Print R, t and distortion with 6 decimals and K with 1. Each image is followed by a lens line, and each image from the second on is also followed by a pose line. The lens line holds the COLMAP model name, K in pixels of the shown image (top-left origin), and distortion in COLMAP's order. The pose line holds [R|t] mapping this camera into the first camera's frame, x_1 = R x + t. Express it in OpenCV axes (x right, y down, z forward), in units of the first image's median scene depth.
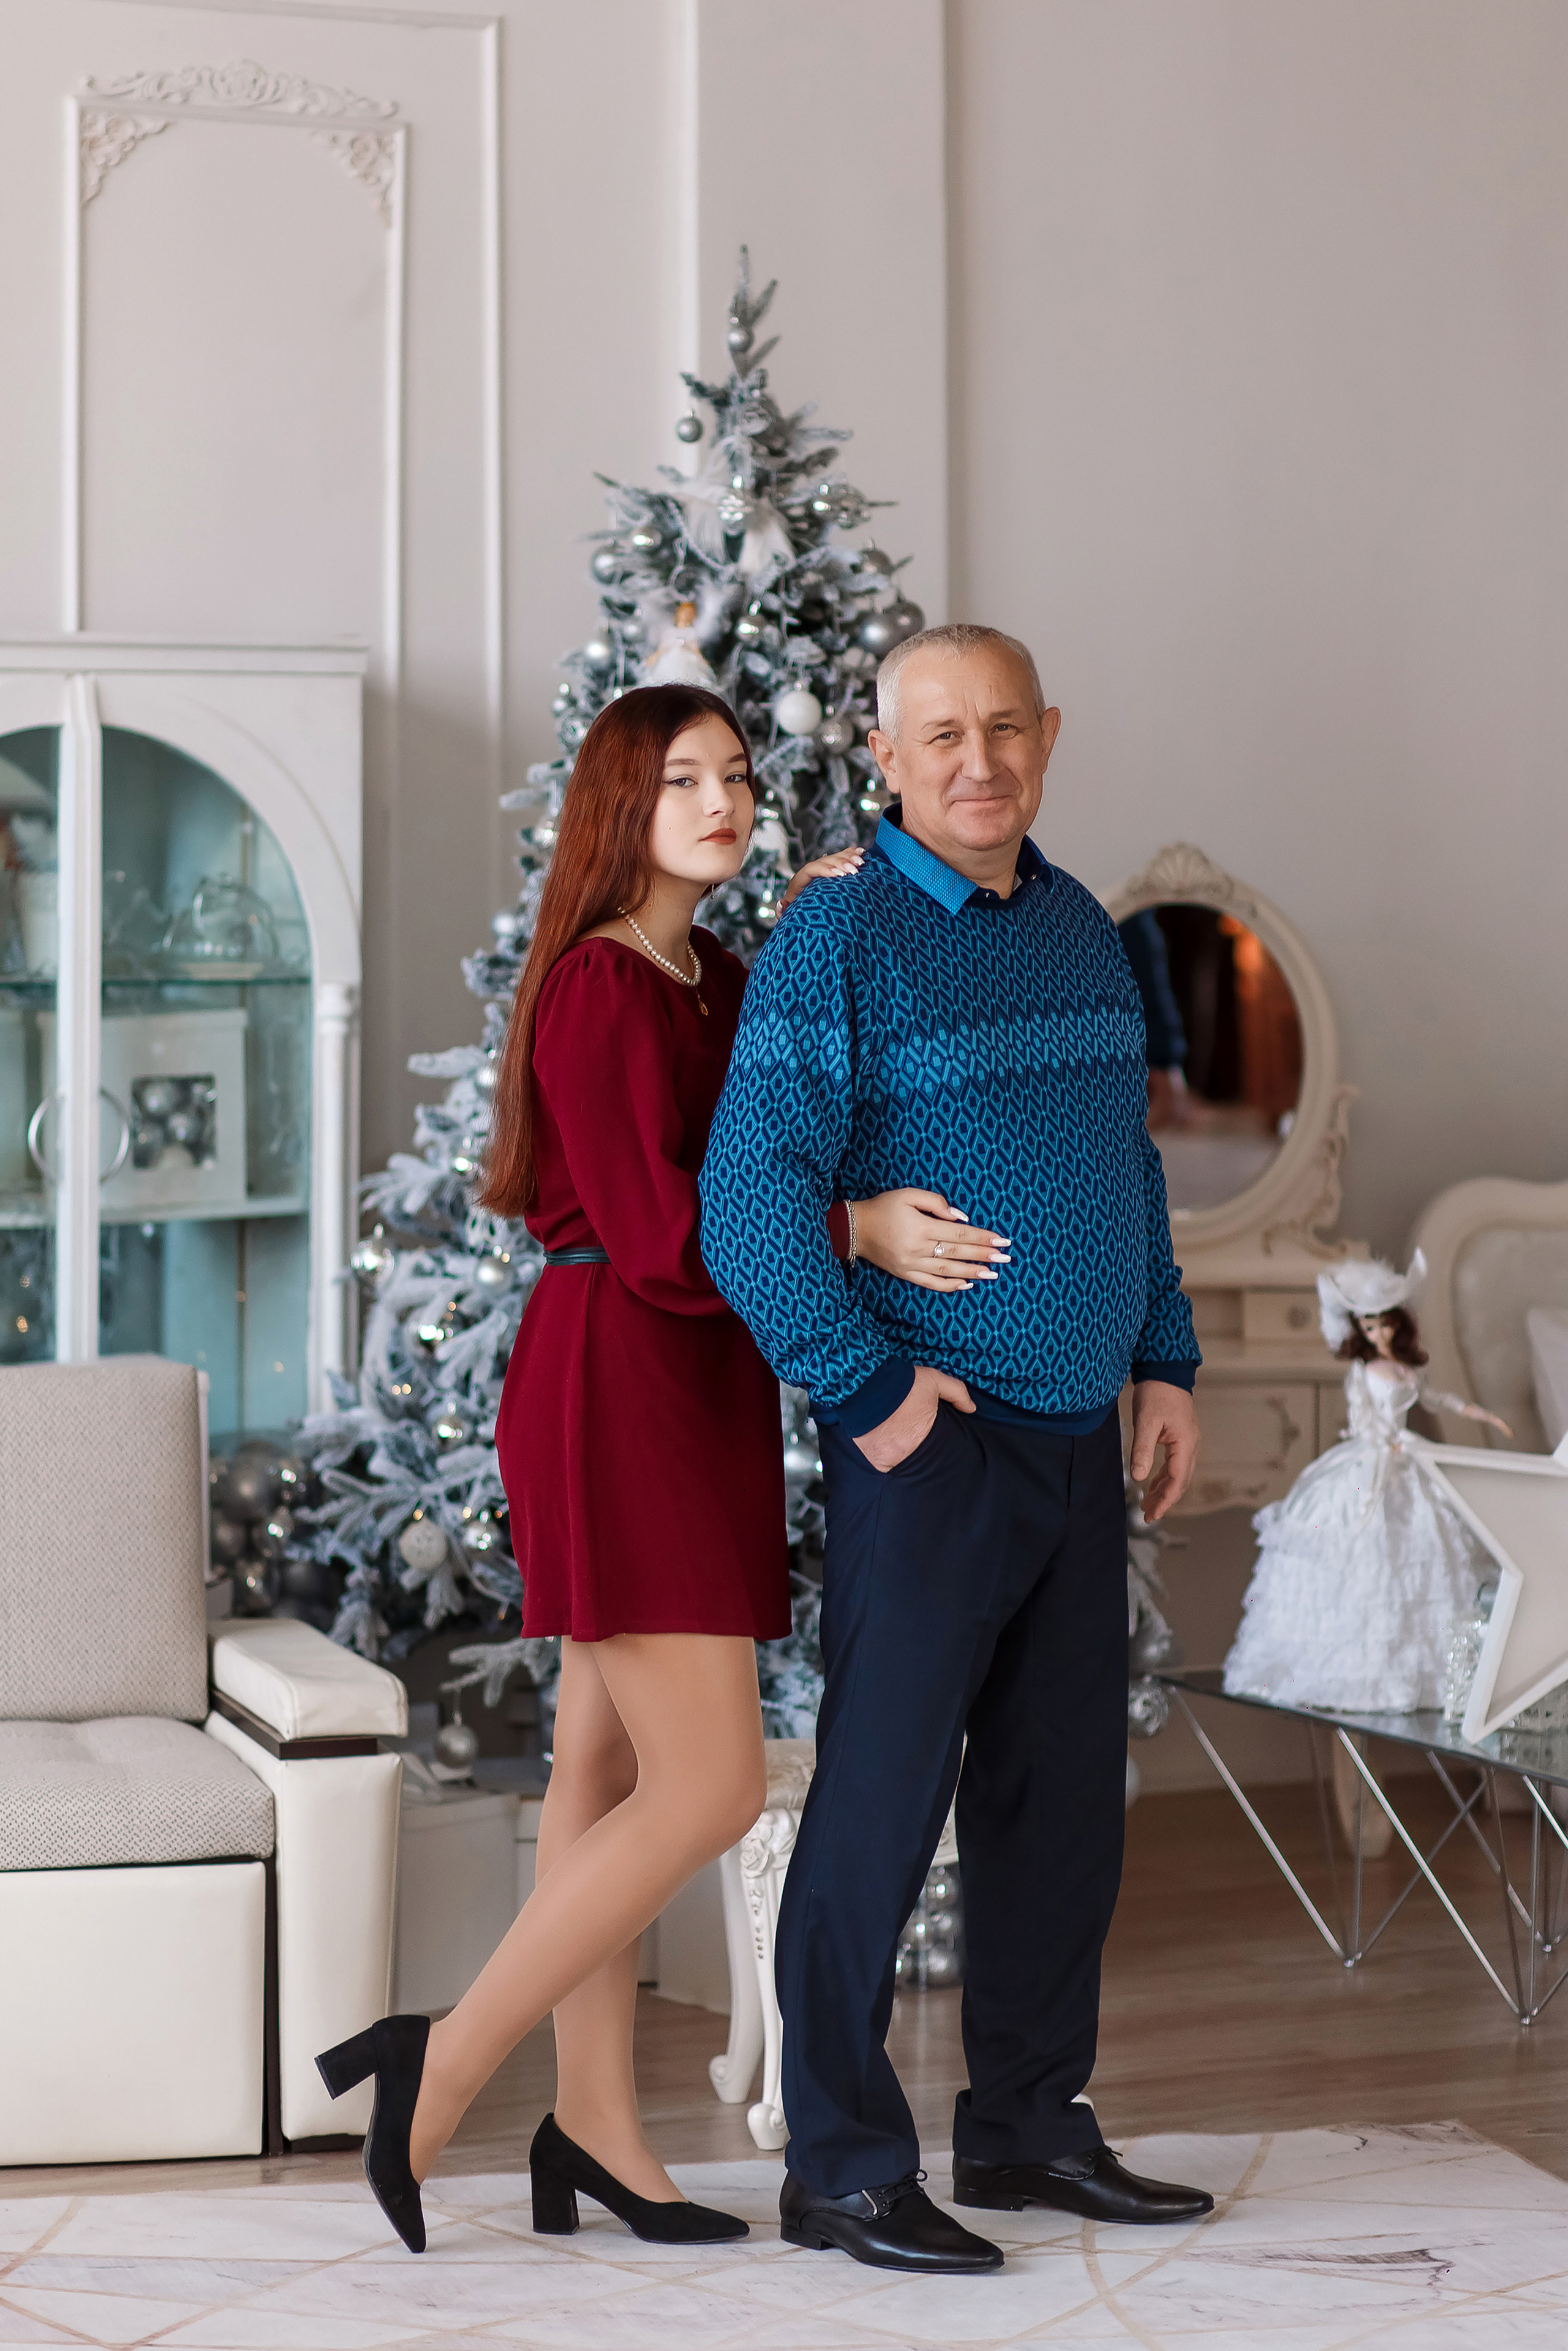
lens RADIAL K [[7619.5, 0, 1008.5], [0, 7619.5, 859.6], [0, 0, 1]] dist [0.006602, 0.000000]
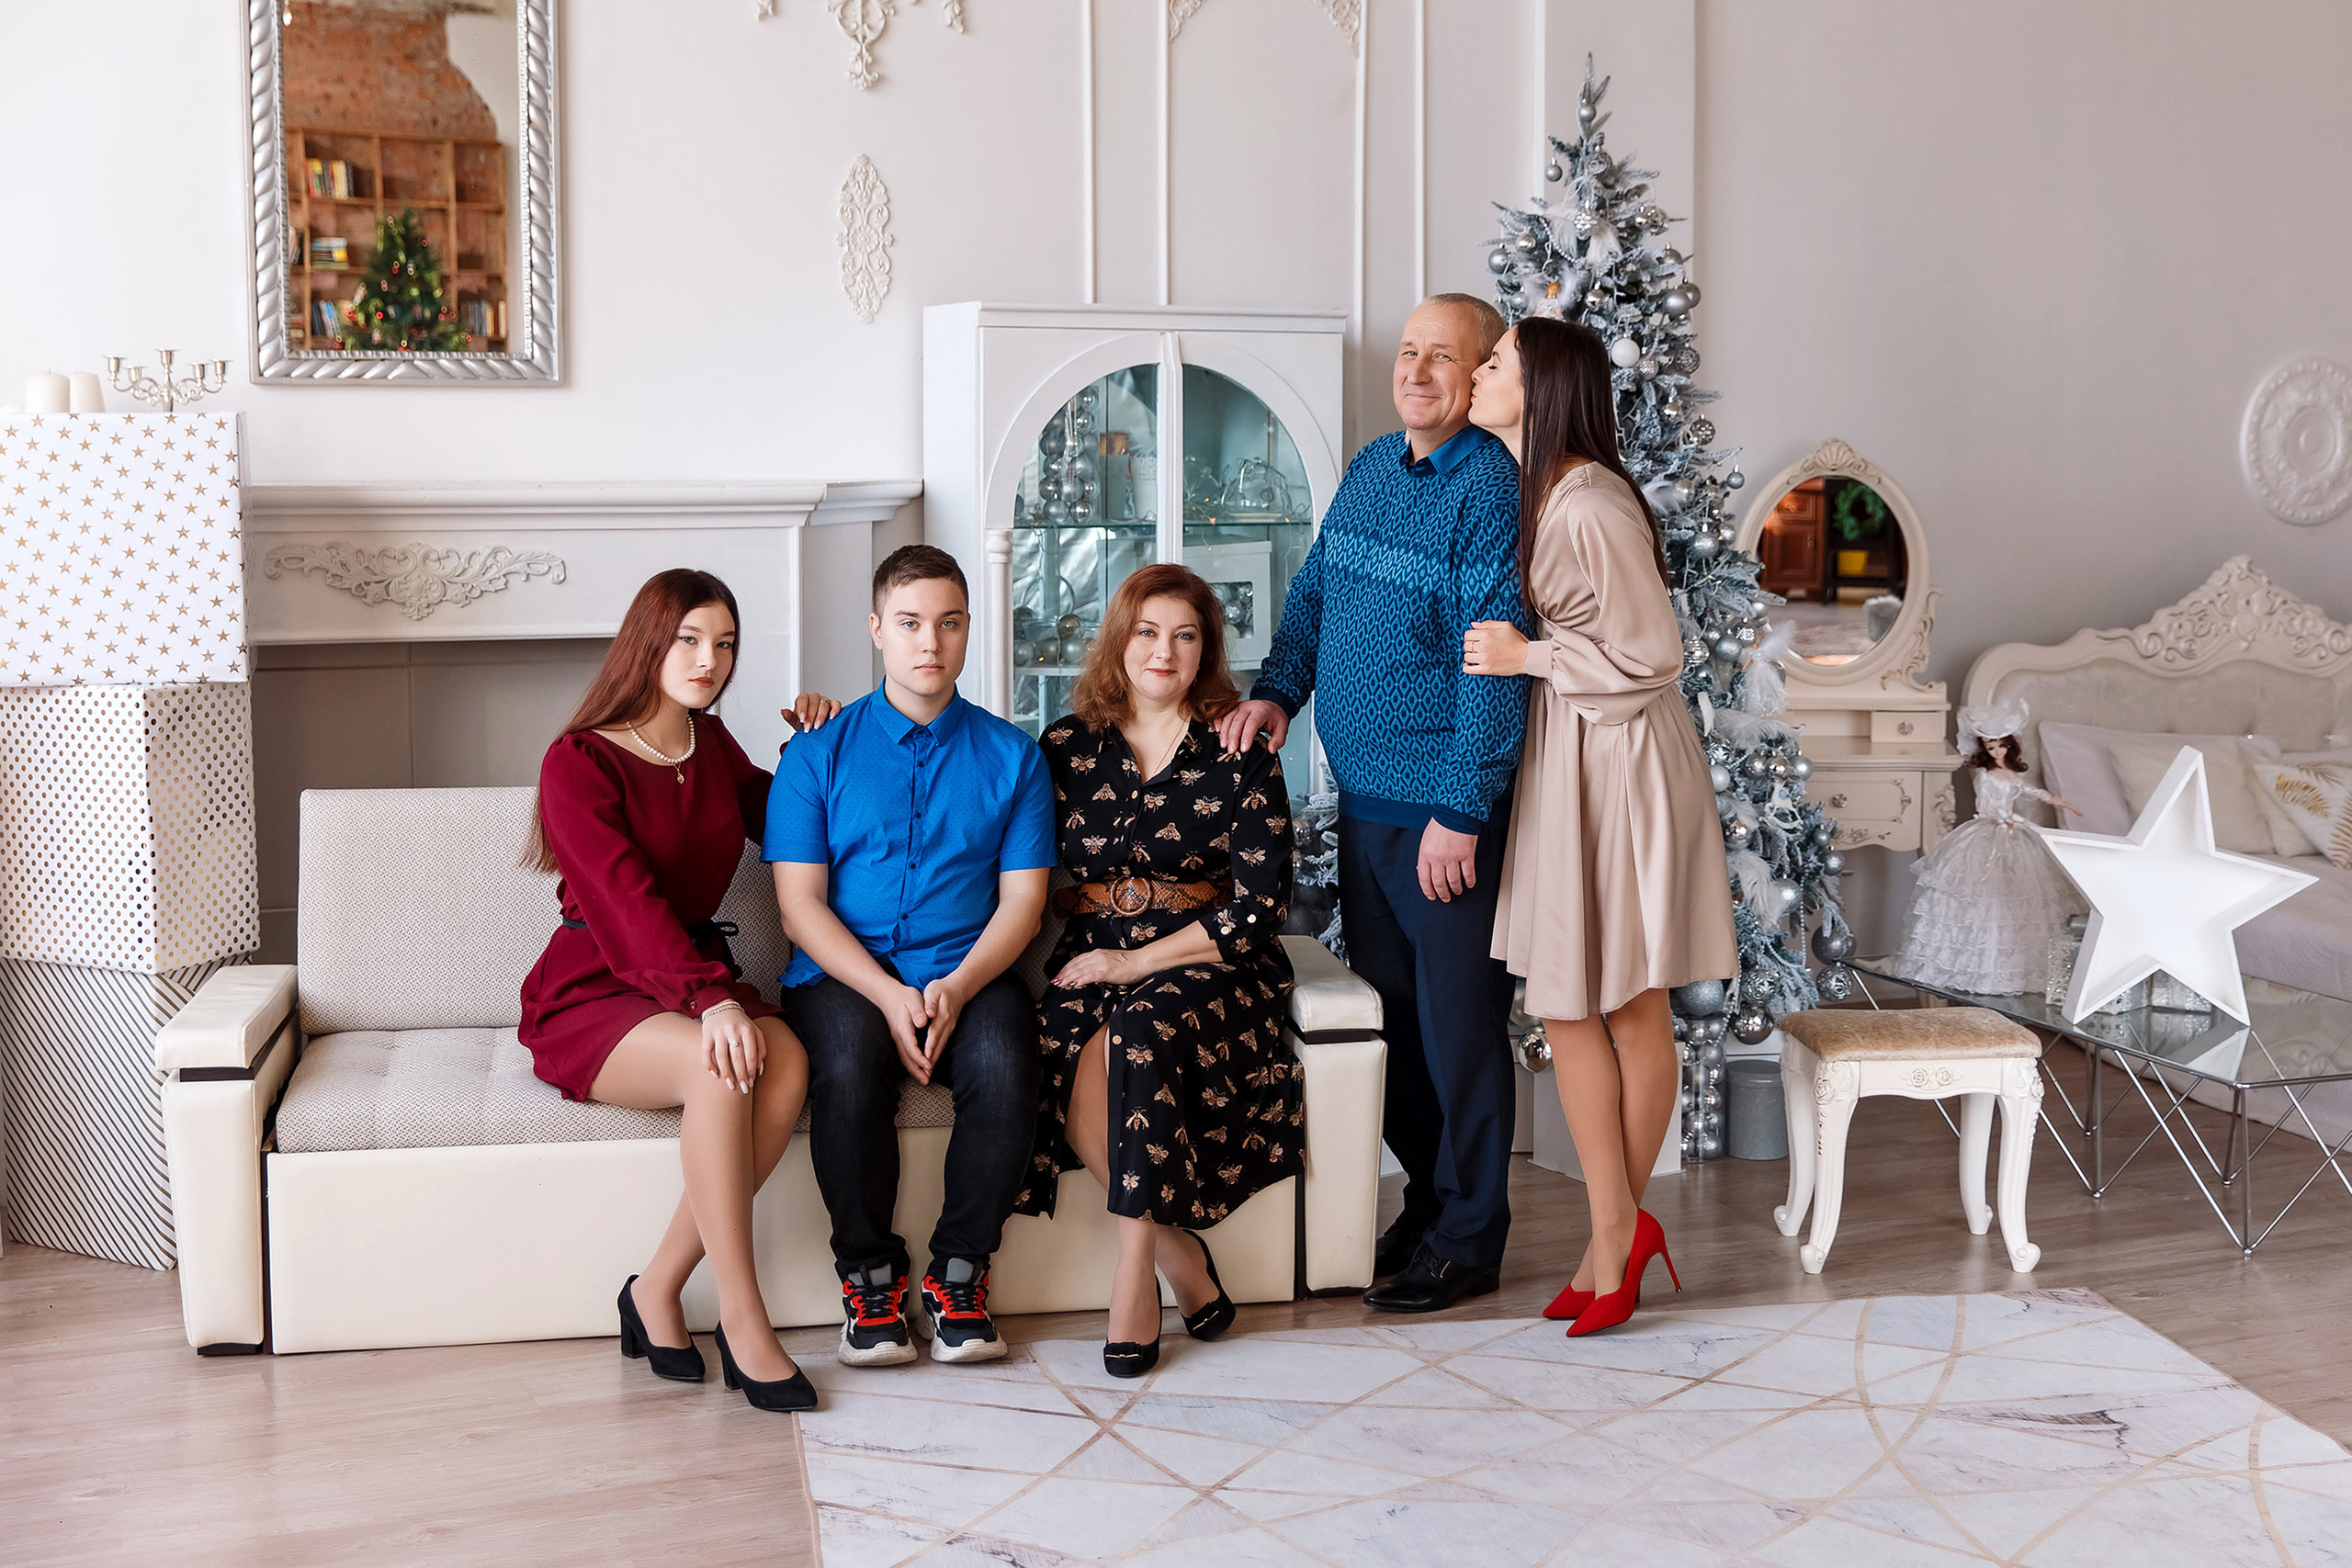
lens RADIAL K [[3211.8, 0, 1213.4], [0, 3211.8, 757.0], [0, 0, 1]] dist [0.034865, 0.000000]
pose [[0.994450, 0.008367, -0.104873, -0.041316], [0.001305, 0.995775, 0.091819, 0.002670], [0.105198, -0.091446, 0.990238, 0.325398]]
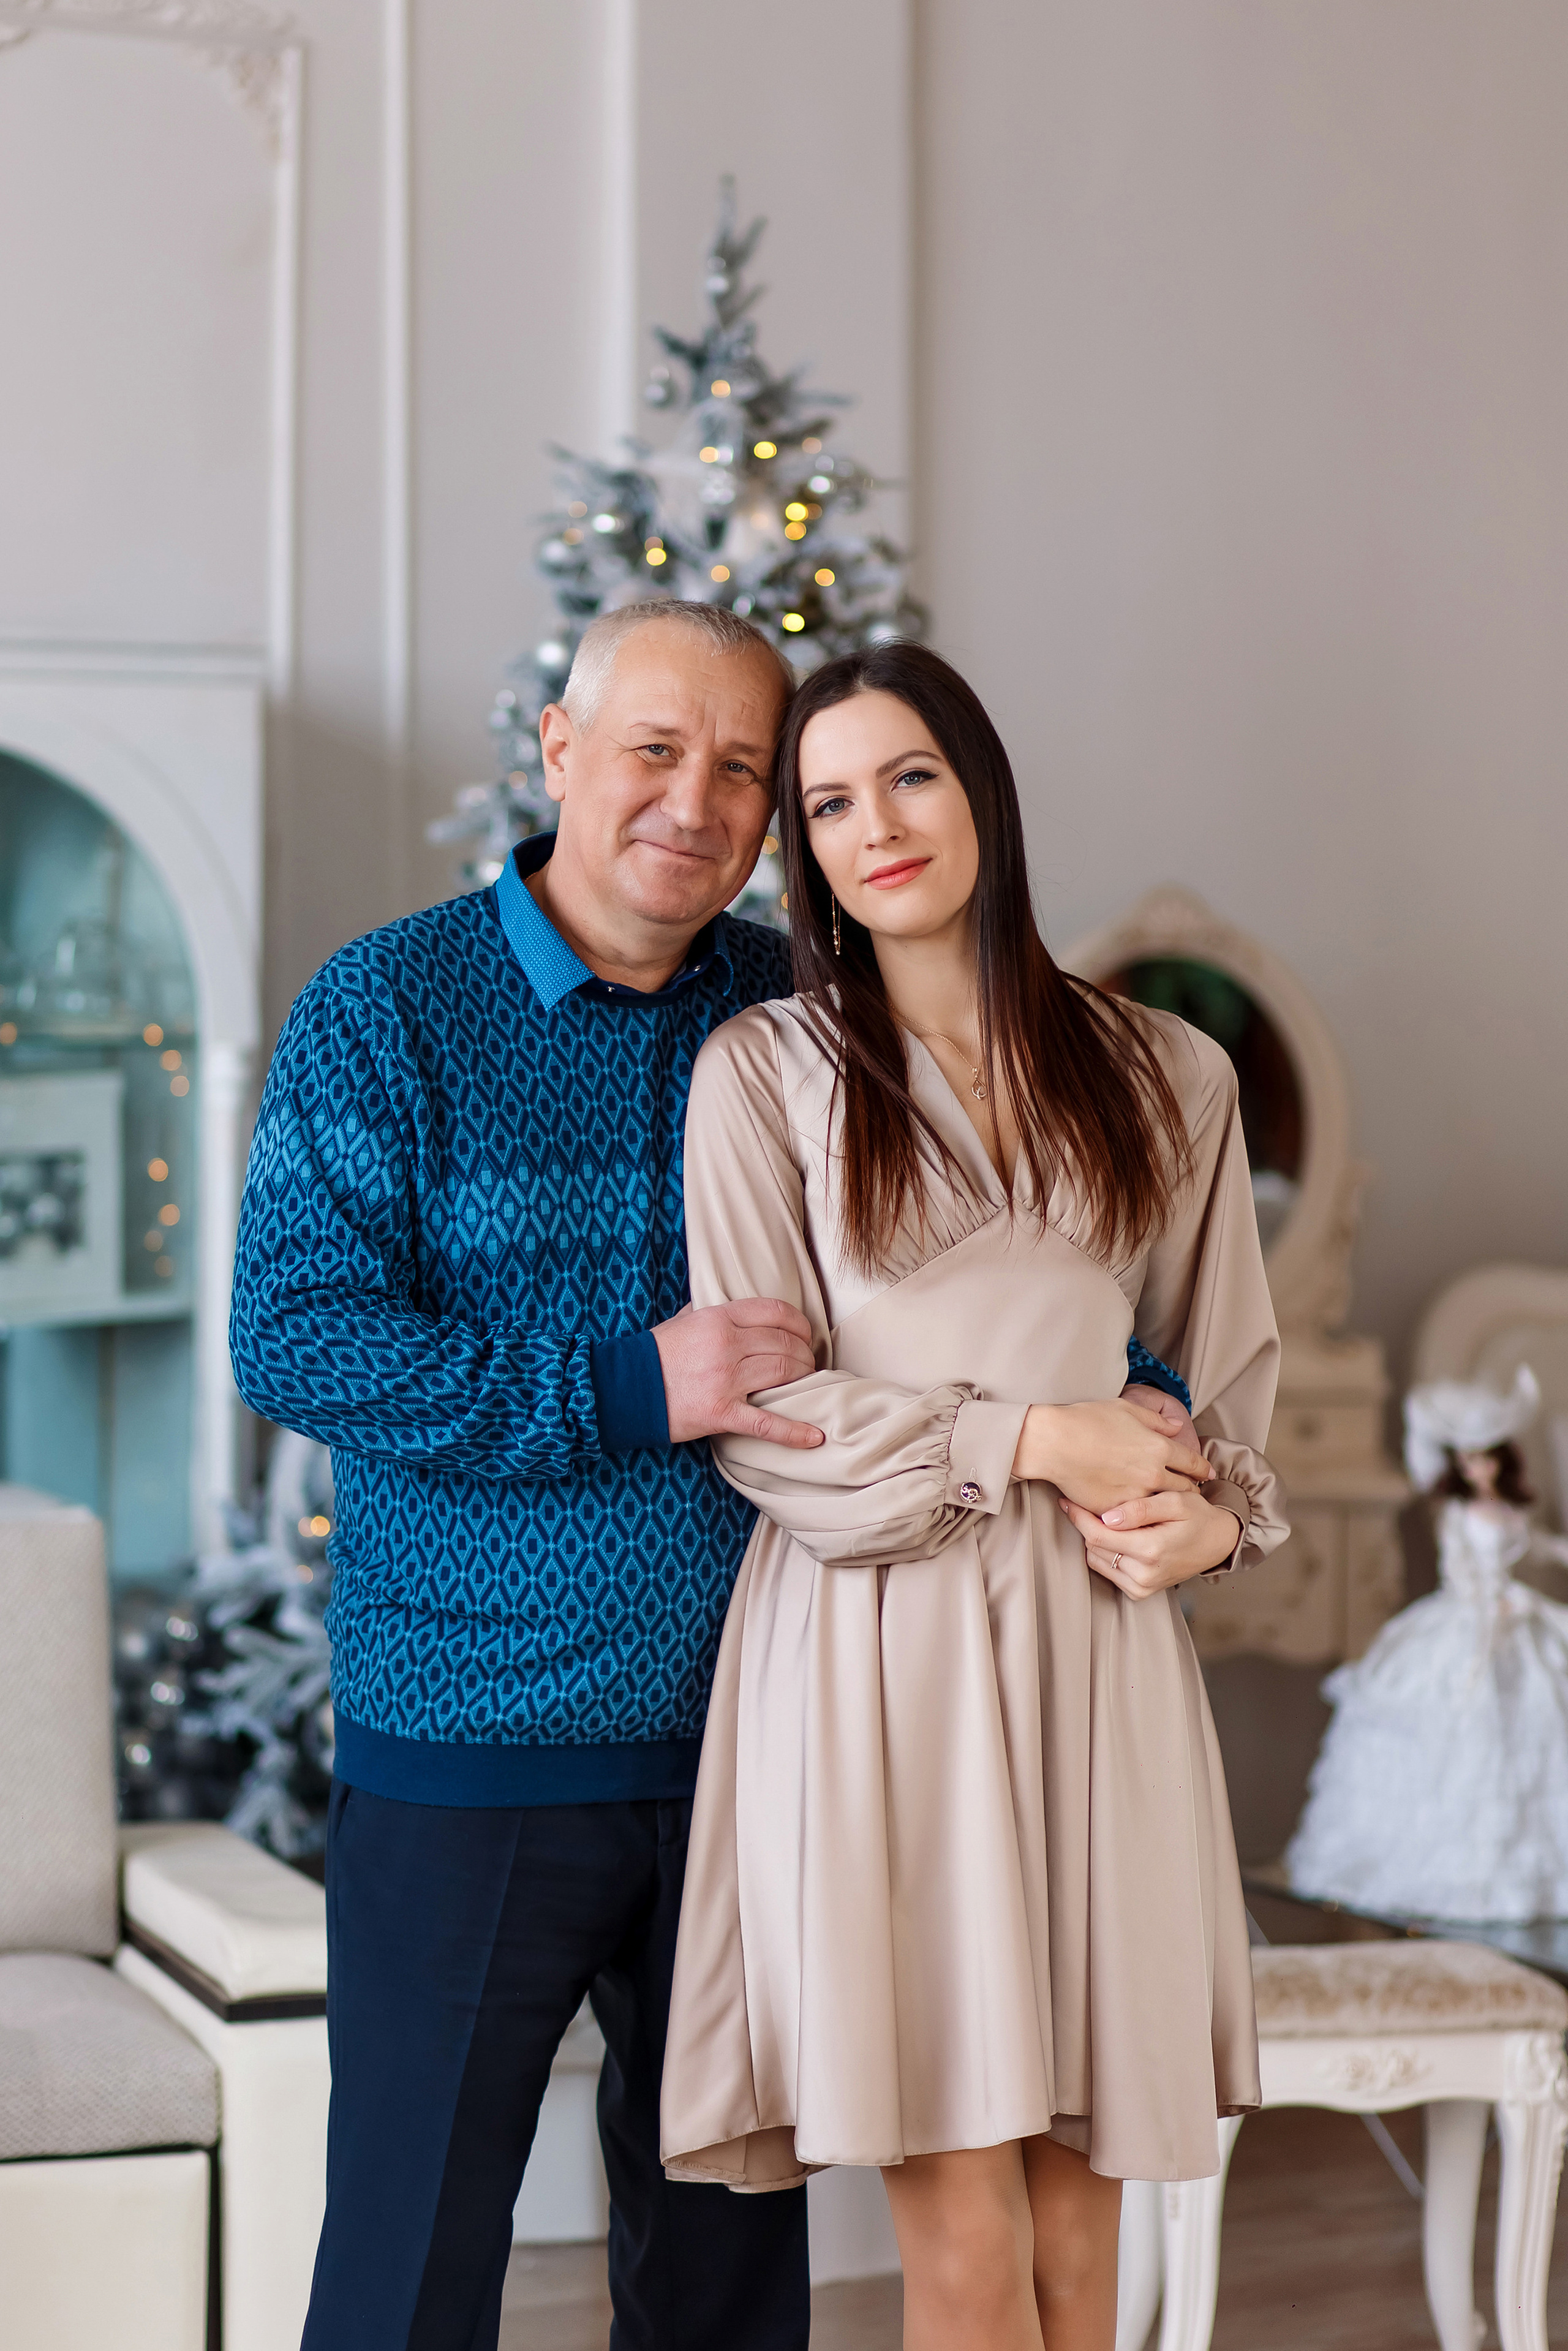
lens RADIAL K [[6905.4, 0, 836.3], [0, 6905.4, 1000.0], [0, 0, 1]] dist [0.053834, 0.000000]
pose [[0.999094, 0.005848, 0.042152, -0.054626], [-0.006562, 0.999837, 0.016832, -0.002258], [-0.042047, -0.017093, 0.998969, 0.234935]]
